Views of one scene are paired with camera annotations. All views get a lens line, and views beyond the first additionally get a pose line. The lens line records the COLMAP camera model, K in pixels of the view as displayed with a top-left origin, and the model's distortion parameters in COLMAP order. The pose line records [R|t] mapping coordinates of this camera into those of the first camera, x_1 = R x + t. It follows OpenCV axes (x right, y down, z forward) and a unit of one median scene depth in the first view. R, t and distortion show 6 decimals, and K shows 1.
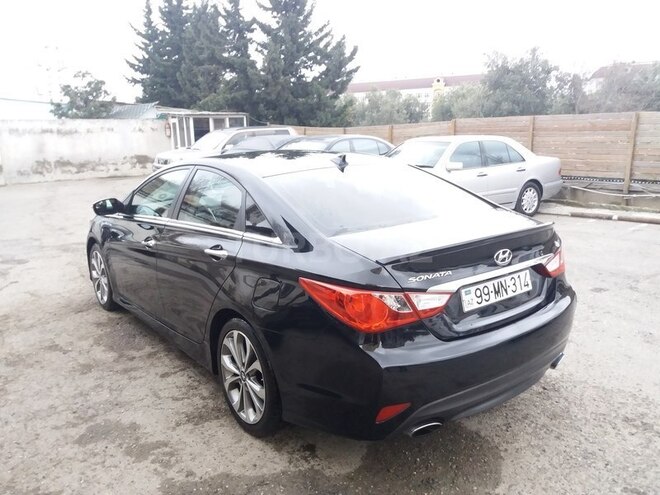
lens RADIAL K [[550.8, 0, 330.0], [0, 550.8, 247.5], [0, 0, 1]] dist [0.084560, -0.130481]
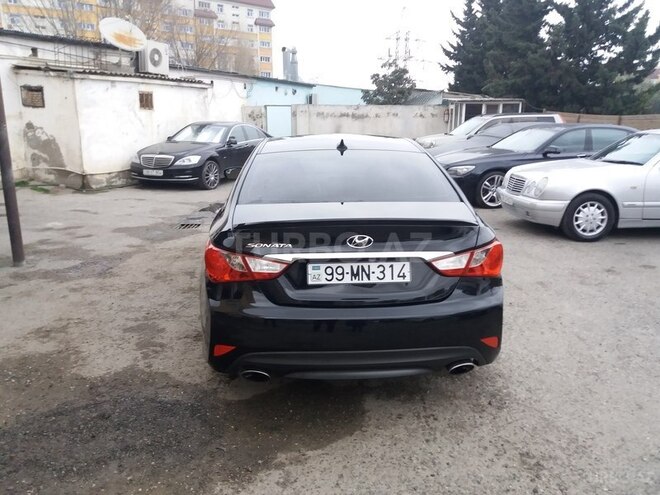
lens RADIAL K [[550.8, 0, 330.0], [0, 550.8, 247.5], [0, 0, 1]] dist [0.084560, -0.130481]
pose [[0.823194, 0.154597, -0.546307, 0.143239], [-0.141532, 0.987715, 0.066244, -0.005700], [0.549837, 0.022788, 0.834961, 0.018165]]
